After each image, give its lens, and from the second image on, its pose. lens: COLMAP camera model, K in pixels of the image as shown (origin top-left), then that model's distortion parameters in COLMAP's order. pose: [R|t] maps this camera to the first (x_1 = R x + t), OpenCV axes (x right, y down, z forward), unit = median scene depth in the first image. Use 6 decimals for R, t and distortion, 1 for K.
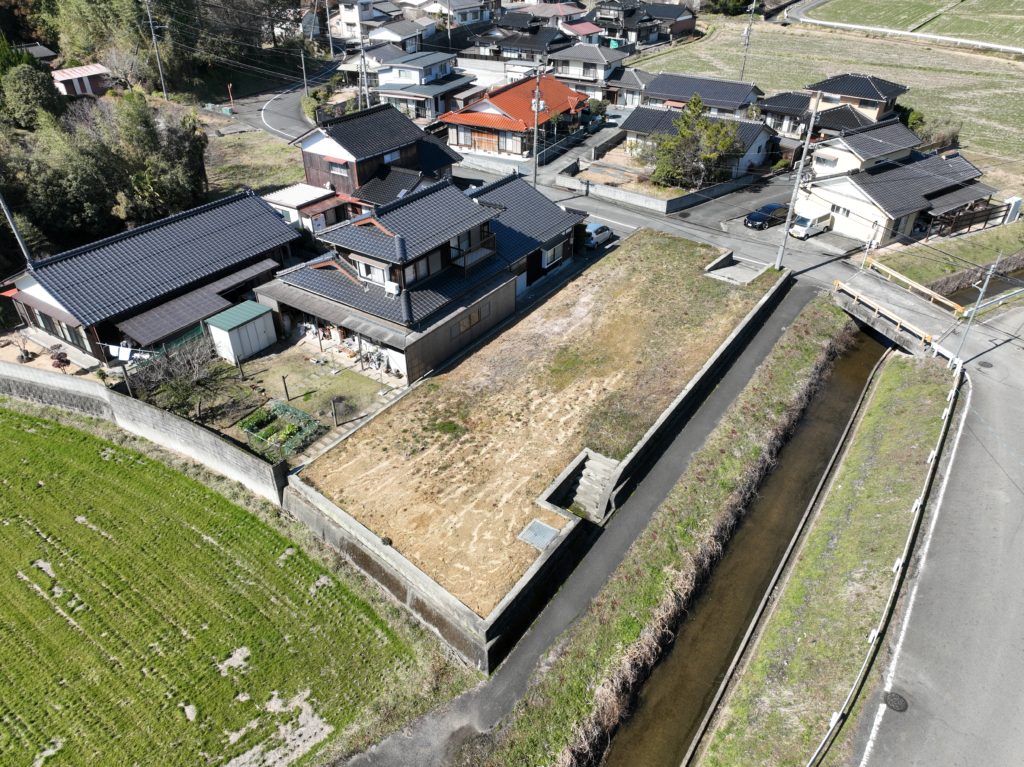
lens RADIAL K [[719.6, 0, 512.0], [0, 719.6, 383.5], [0, 0, 1]] dist [0.000708, 0.021072]
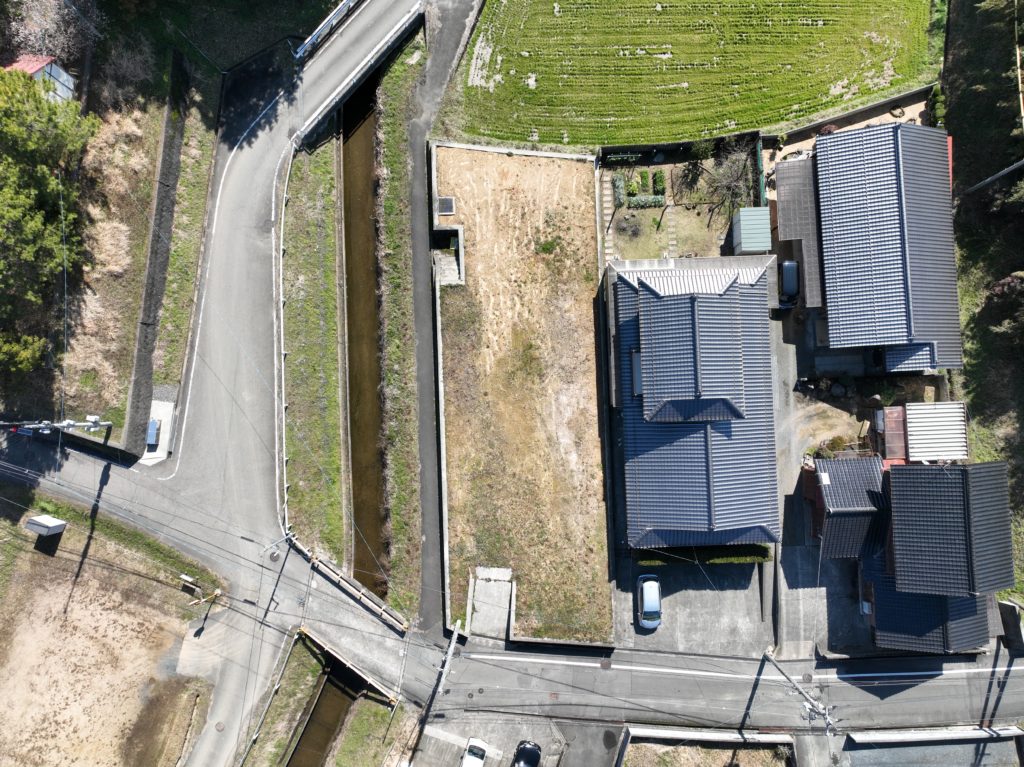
lens RADIAL K [[719.6, 0, 512.0], [0, 719.6, 383.5], [0, 0, 1]] dist [0.000708, 0.021072]
pose [[-0.803147, 0.595475, -0.019107, 0.196002], [-0.326052, -0.412468, 0.850623, -1.504316], [0.498644, 0.689405, 0.525428, 0.409578]]
